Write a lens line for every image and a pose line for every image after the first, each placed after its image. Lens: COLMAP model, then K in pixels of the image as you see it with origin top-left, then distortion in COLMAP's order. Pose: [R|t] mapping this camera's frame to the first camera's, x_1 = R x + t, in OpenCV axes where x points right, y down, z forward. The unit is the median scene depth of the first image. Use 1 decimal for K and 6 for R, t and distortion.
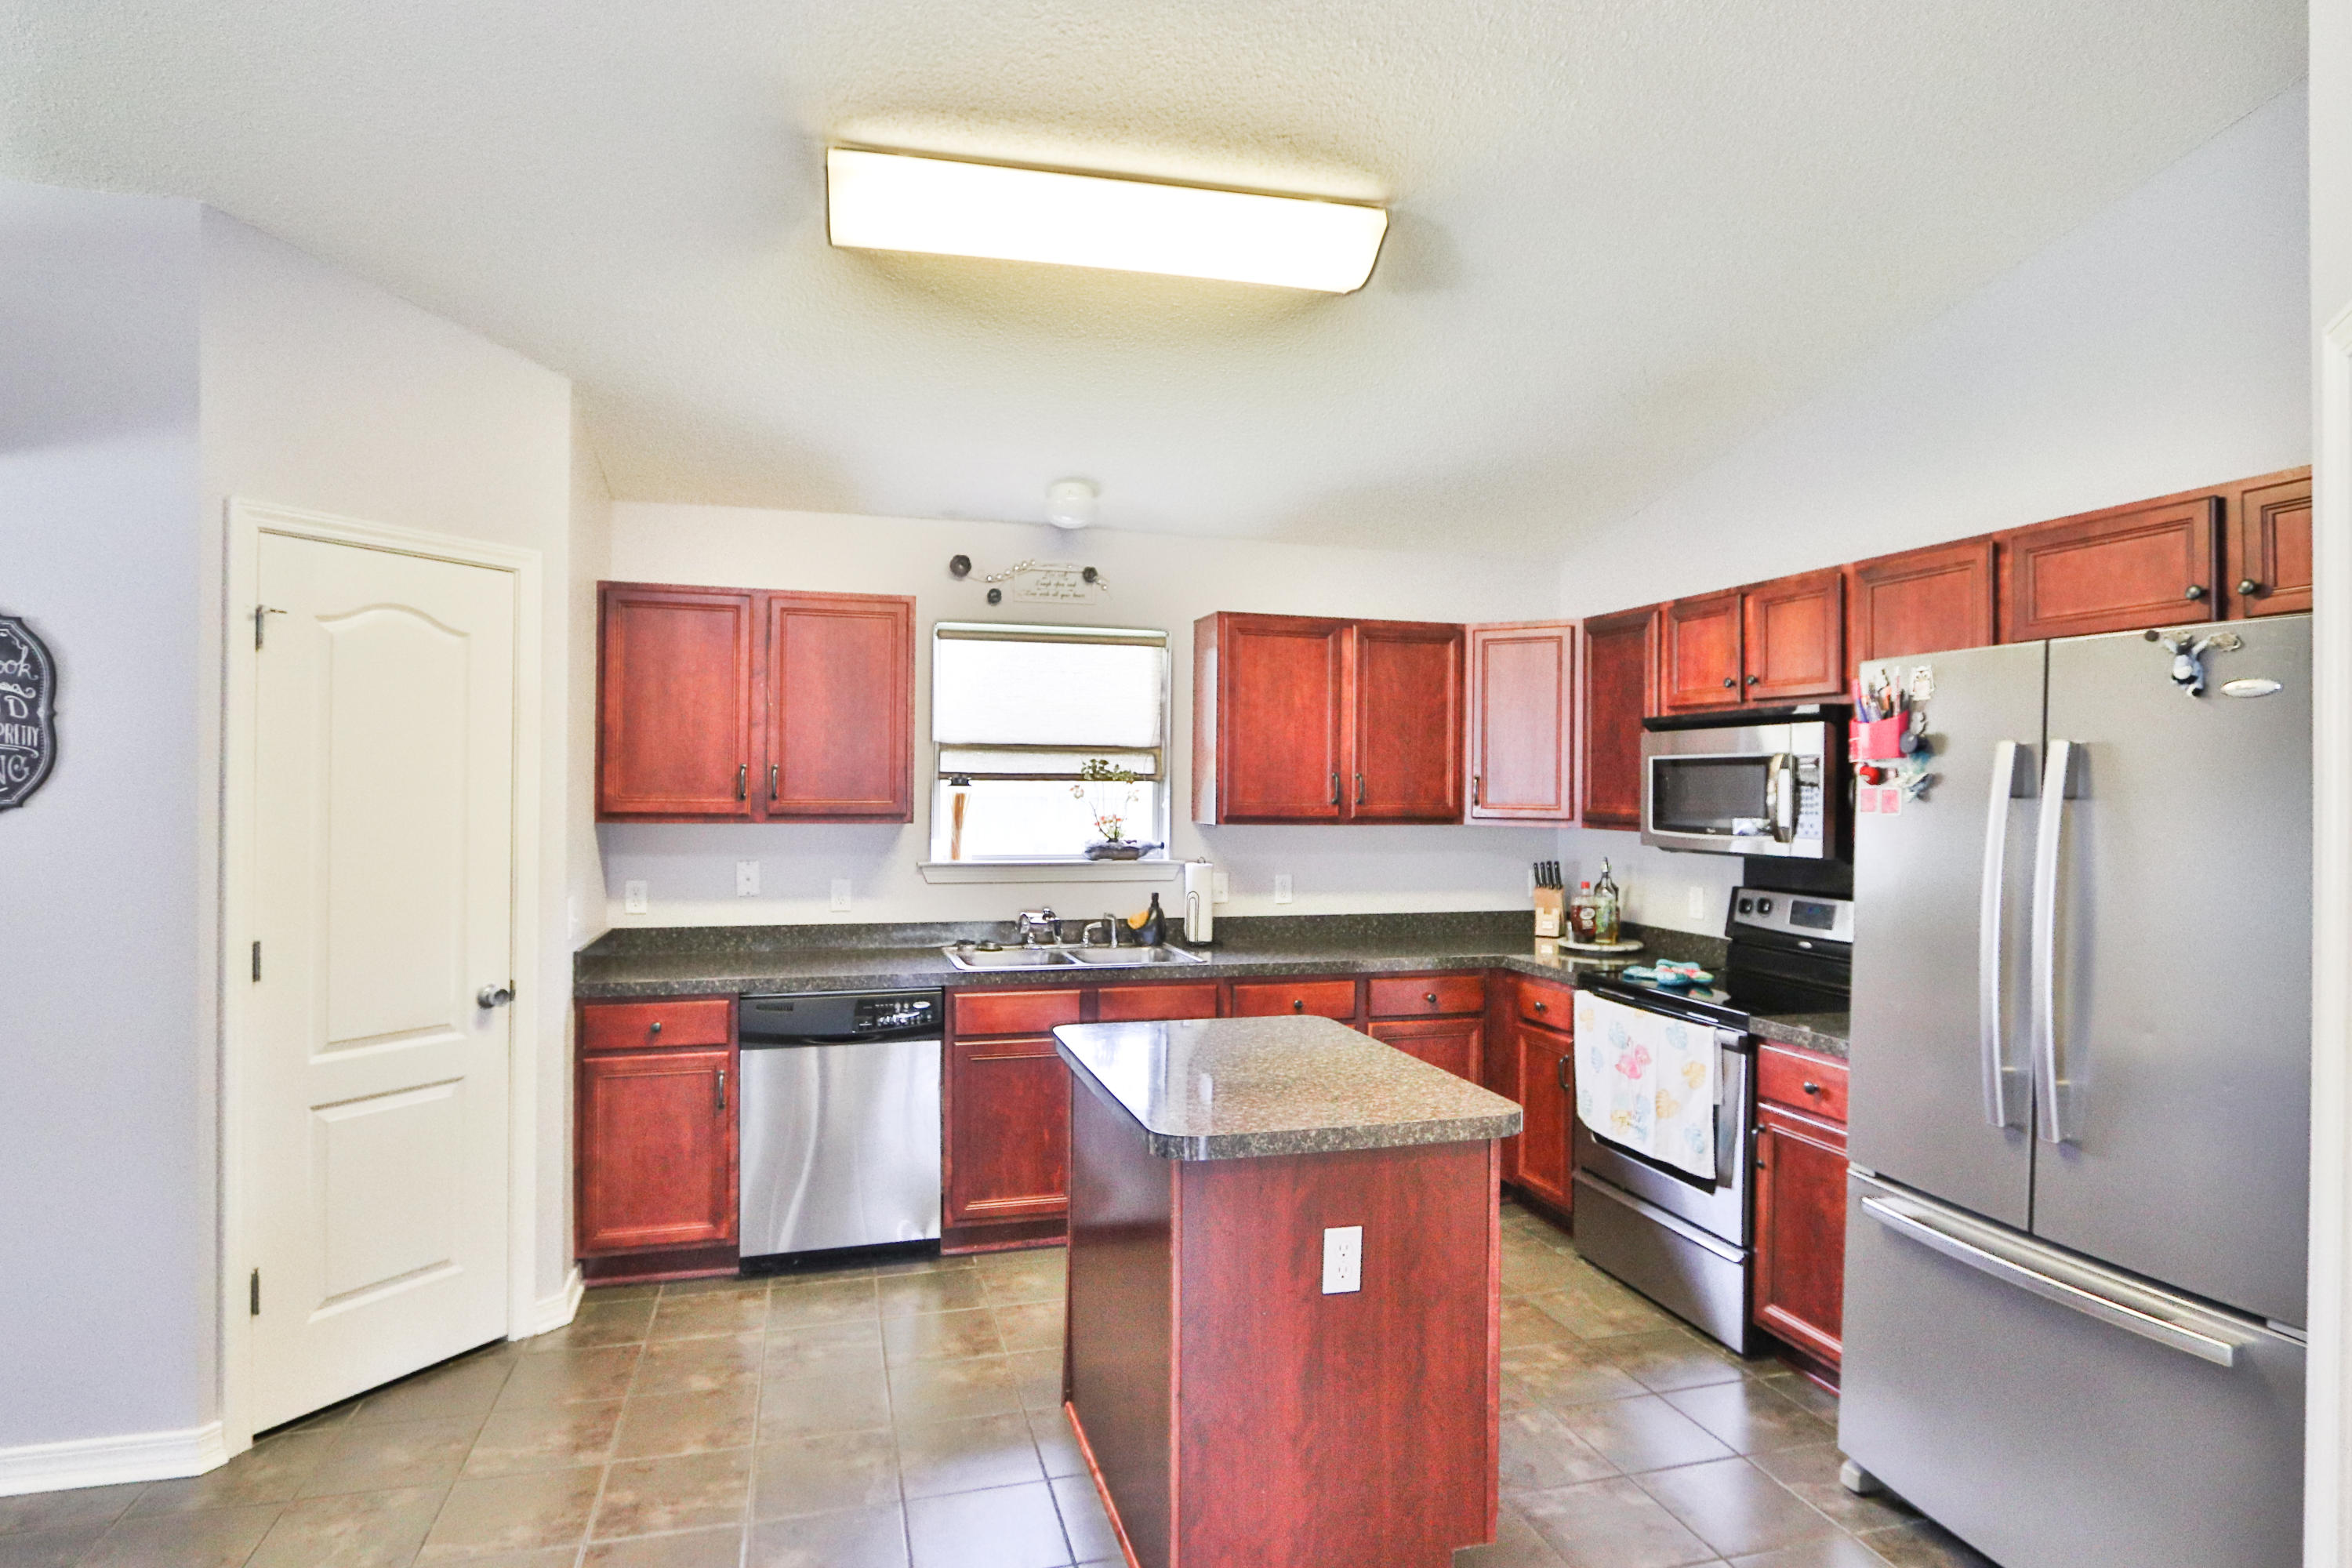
lens RADIAL K [[1224.6, 0, 1176.0], [0, 1224.6, 784.0], [0, 0, 1]] dist [-0.019039, -0.000243]
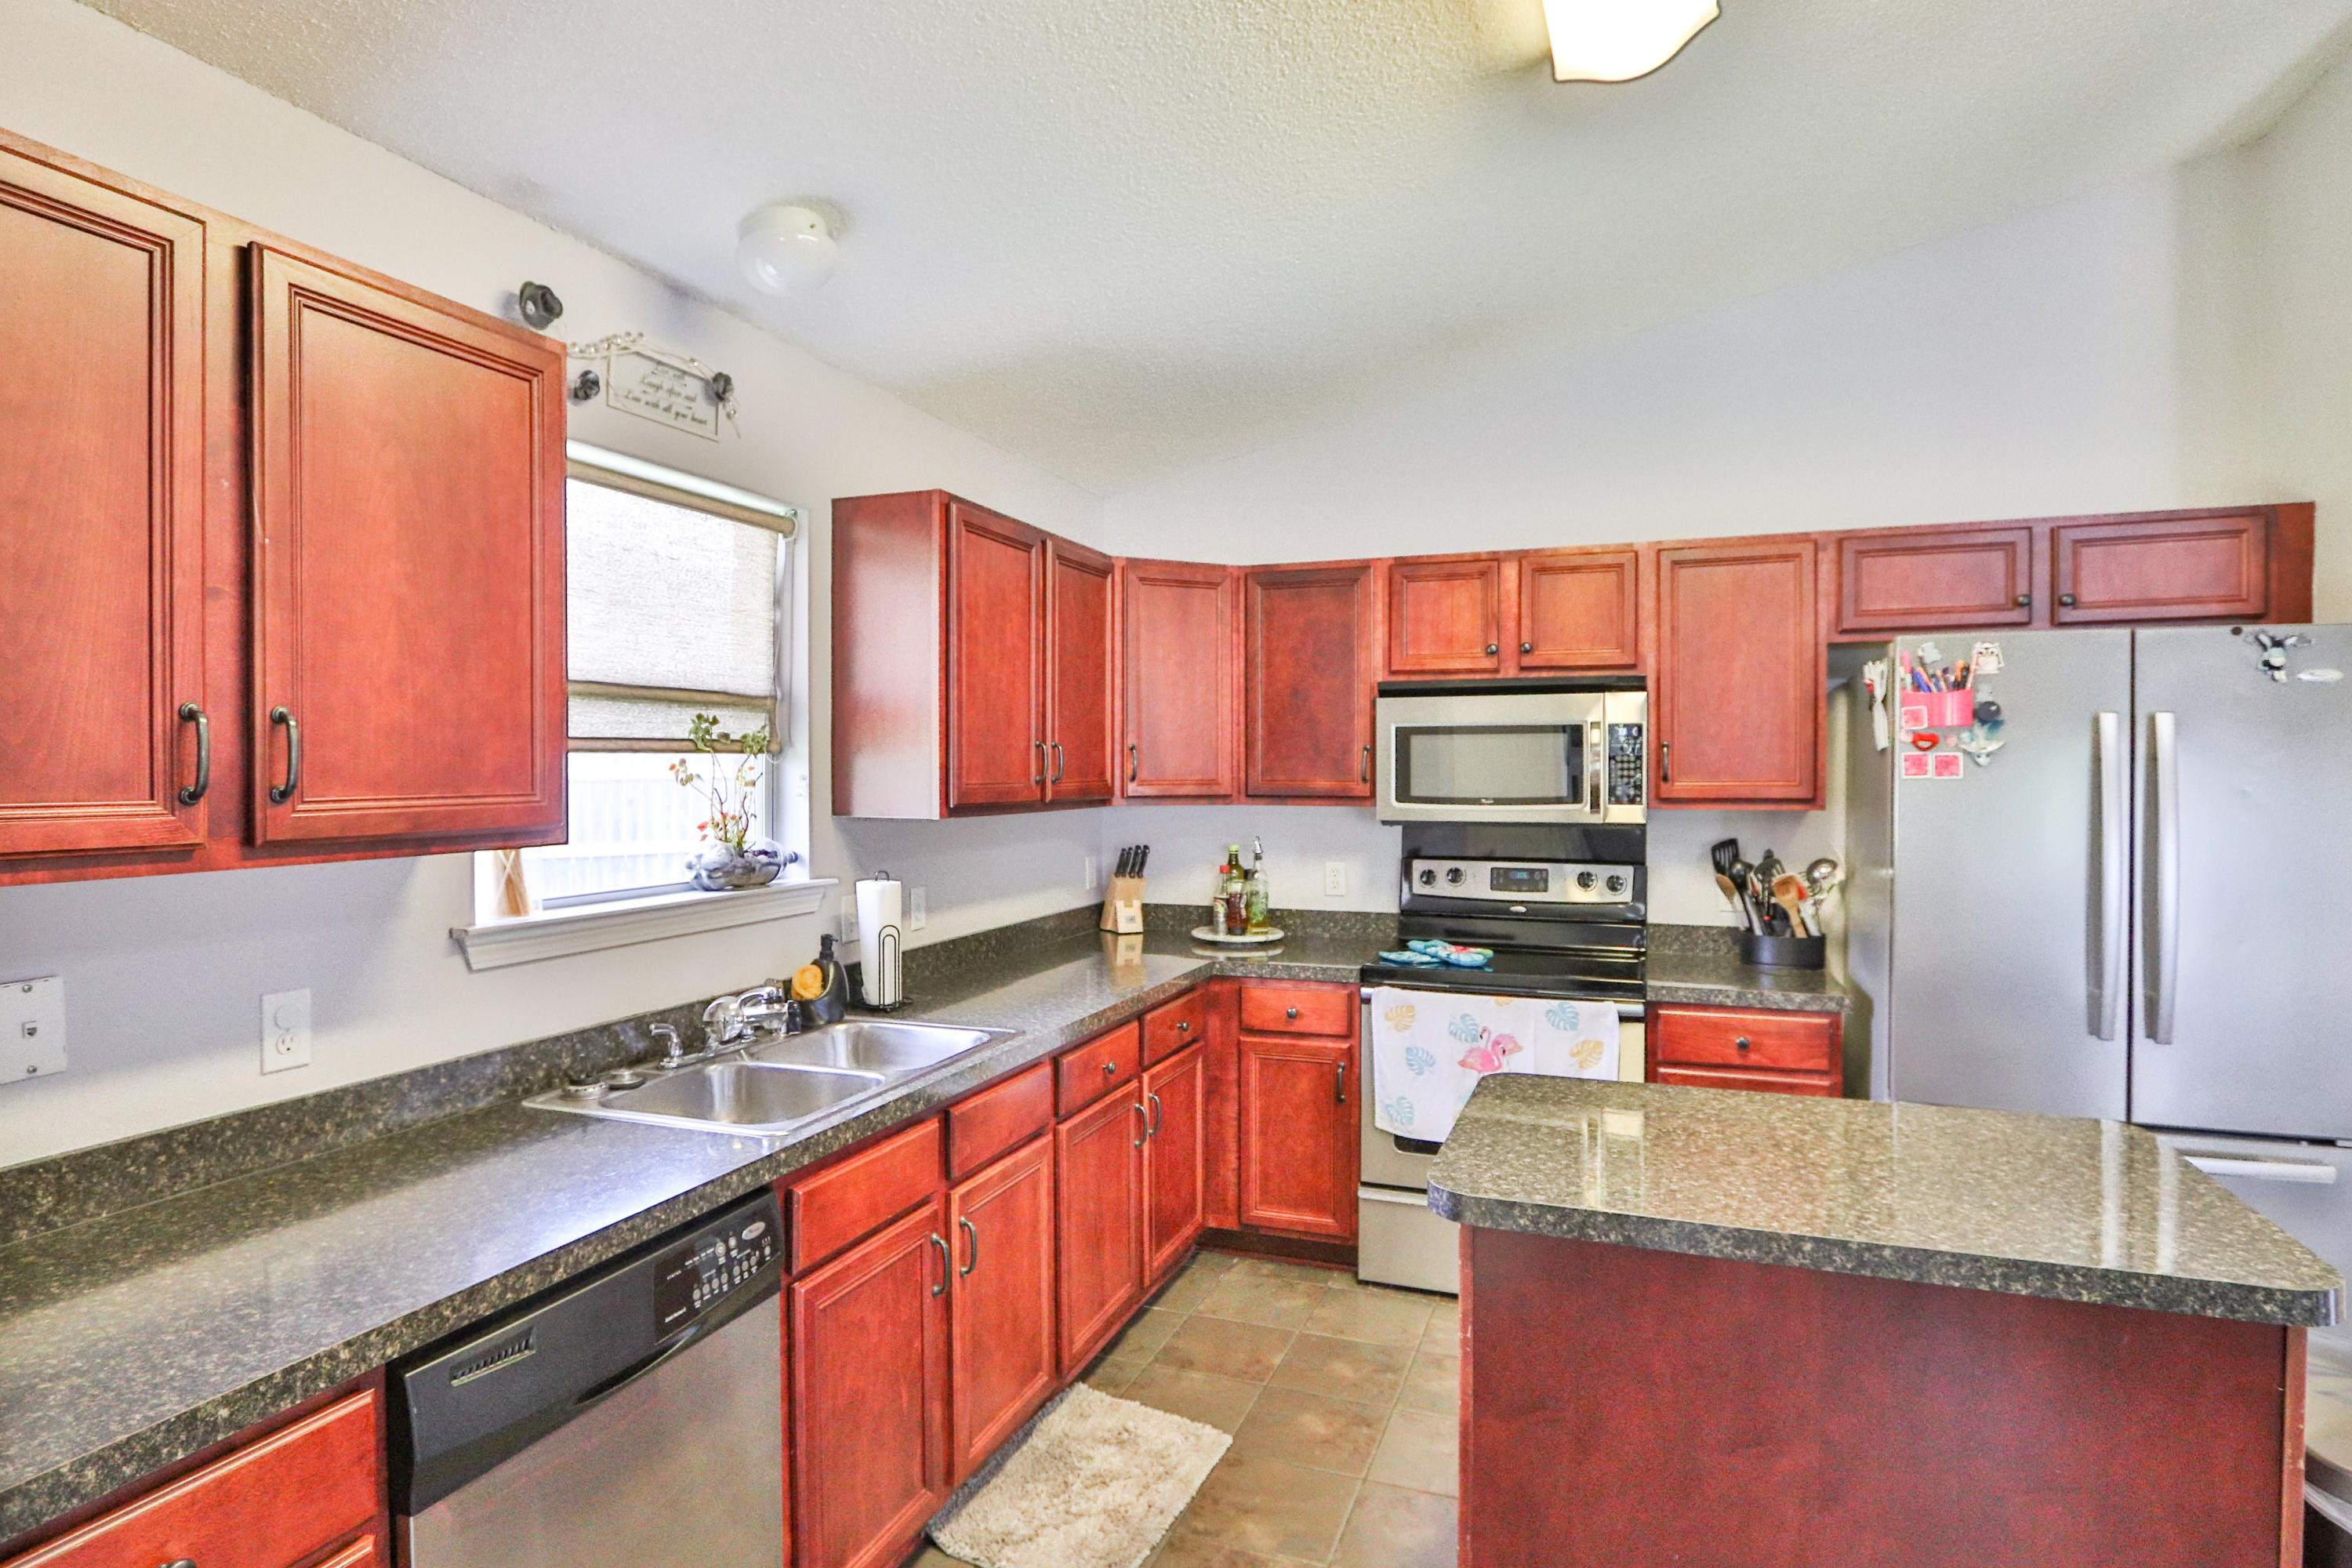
lens RADIAL K [[1224.6, 0, 1176.0], [0, 1224.6, 784.0], [0, 0, 1]] dist [-0.019039, -0.000243]
pose [[0.612459, -0.021959, 0.790197, -0.436054], [0.006666, 0.999722, 0.022615, 0.000802], [-0.790474, -0.008584, 0.612435, 0.545913]]
